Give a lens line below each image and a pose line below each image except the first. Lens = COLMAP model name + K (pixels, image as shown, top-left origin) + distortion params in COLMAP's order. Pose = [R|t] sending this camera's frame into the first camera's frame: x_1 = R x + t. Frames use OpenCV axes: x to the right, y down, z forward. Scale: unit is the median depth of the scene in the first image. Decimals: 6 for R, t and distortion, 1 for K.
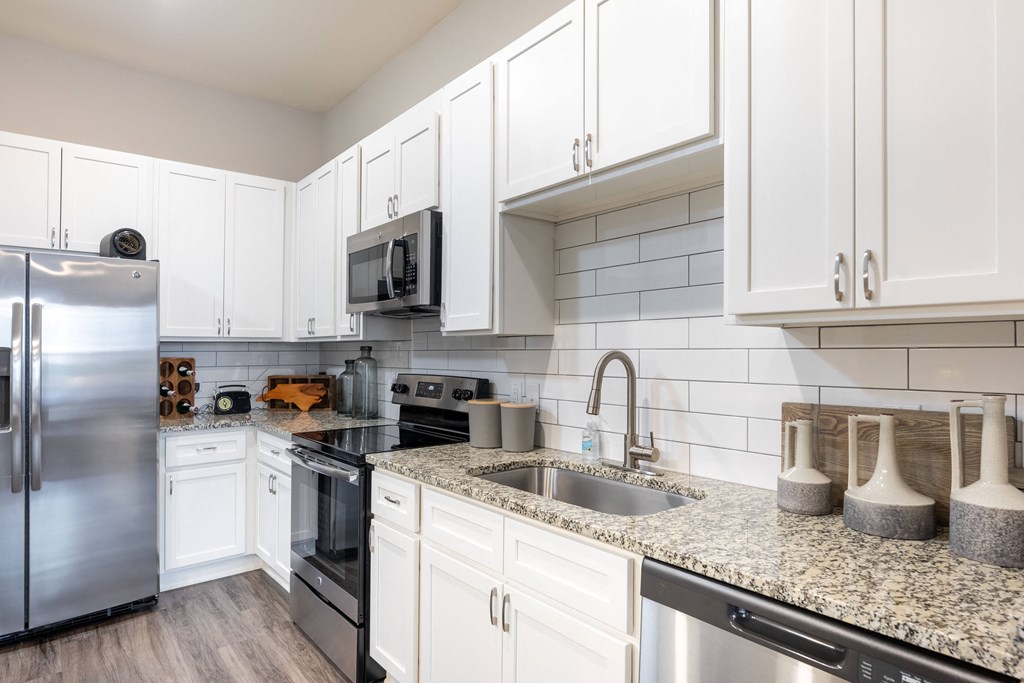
lens RADIAL K [[555.7, 0, 513.2], [0, 555.7, 348.2], [0, 0, 1]] dist [0.002686, -0.000057]
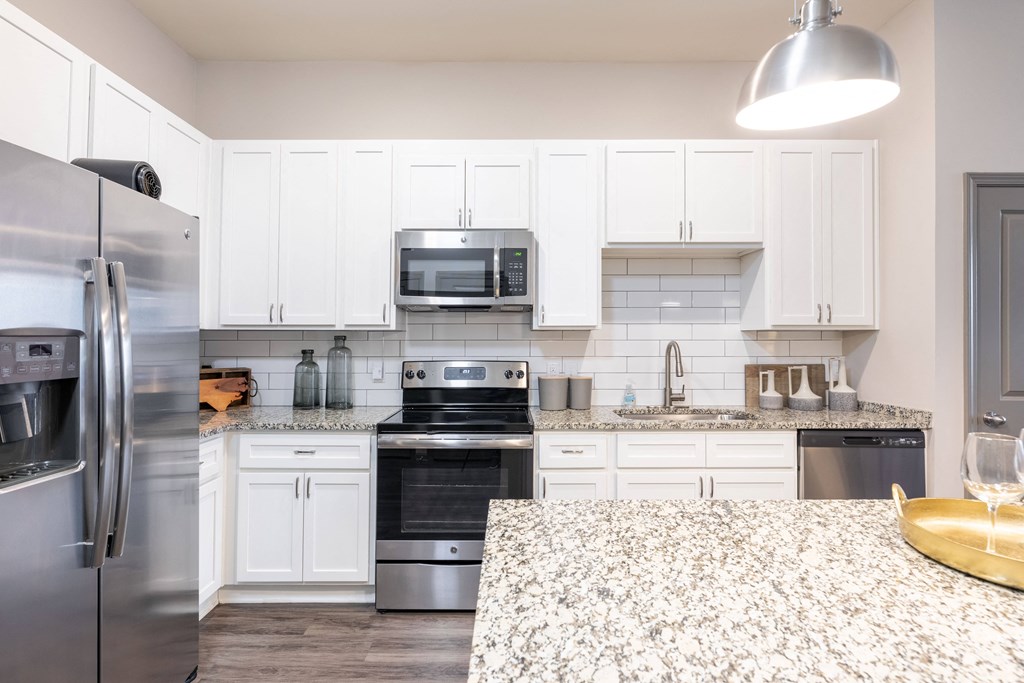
lens RADIAL K [[460.0, 0, 510.9], [0, 460.0, 336.5], [0, 0, 1]] dist [-0.001579, -0.000464]
pose [[0.659114, 0.012860, 0.751933, -0.993531], [-0.005269, 0.999908, -0.012482, 0.009396], [-0.752024, 0.004265, 0.659121, 0.327417]]
